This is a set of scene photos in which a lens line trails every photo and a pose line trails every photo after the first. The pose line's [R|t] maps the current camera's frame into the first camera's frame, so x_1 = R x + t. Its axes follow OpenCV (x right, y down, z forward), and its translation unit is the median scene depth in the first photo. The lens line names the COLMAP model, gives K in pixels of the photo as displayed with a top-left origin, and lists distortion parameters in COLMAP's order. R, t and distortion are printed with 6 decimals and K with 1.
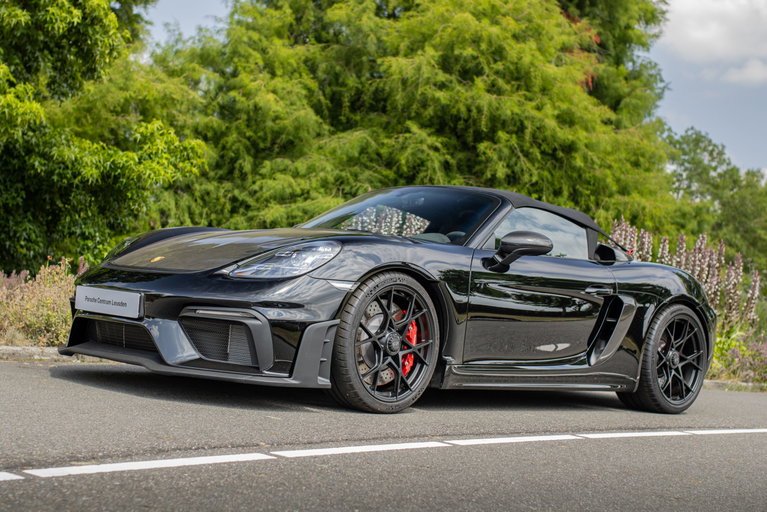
lens RADIAL K [[1221.7, 0, 393.8], [0, 1221.7, 254.0], [0, 0, 1]] dist [-0.073823, 0.167645]
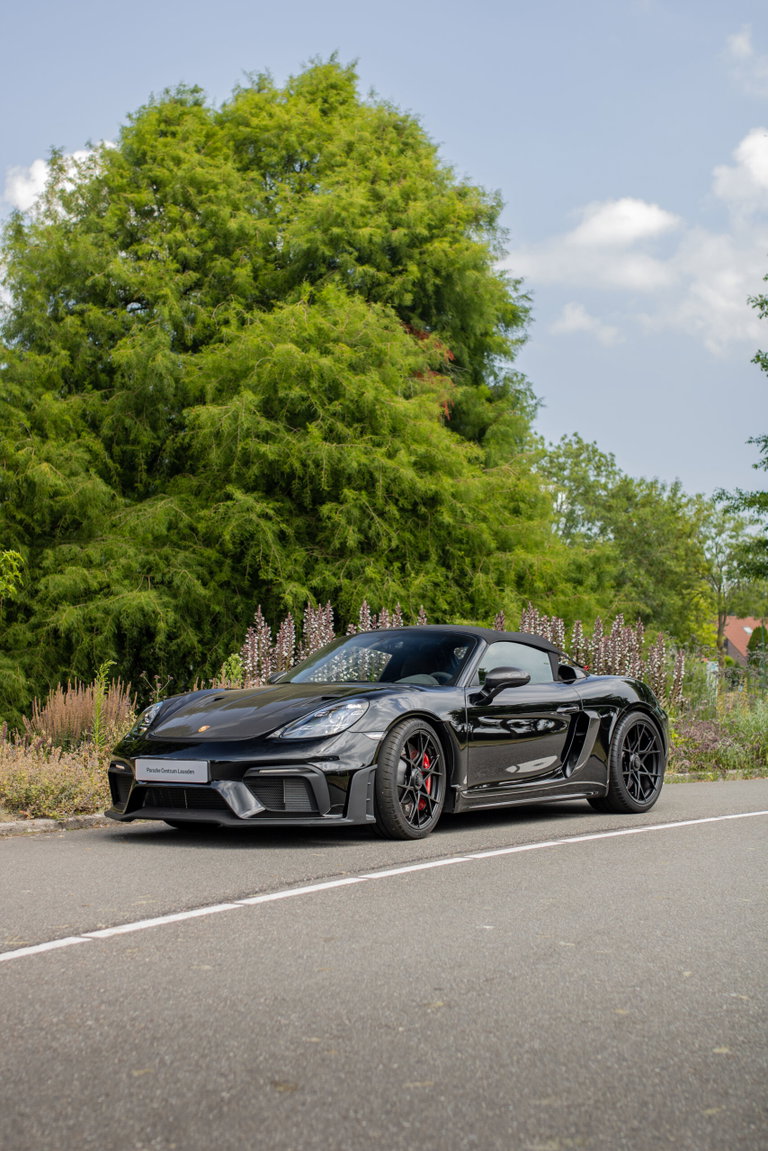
lens RADIAL K [[1728.5, 0, 384.0], [0, 1728.5, 575.5], [0, 0, 1]] dist [-0.049216, 0.035562]
pose [[0.987264, -0.093804, 0.128495, -0.037480], [0.097443, 0.994991, -0.022313, -0.015491], [-0.125759, 0.034550, 0.991459, -0.116902]]
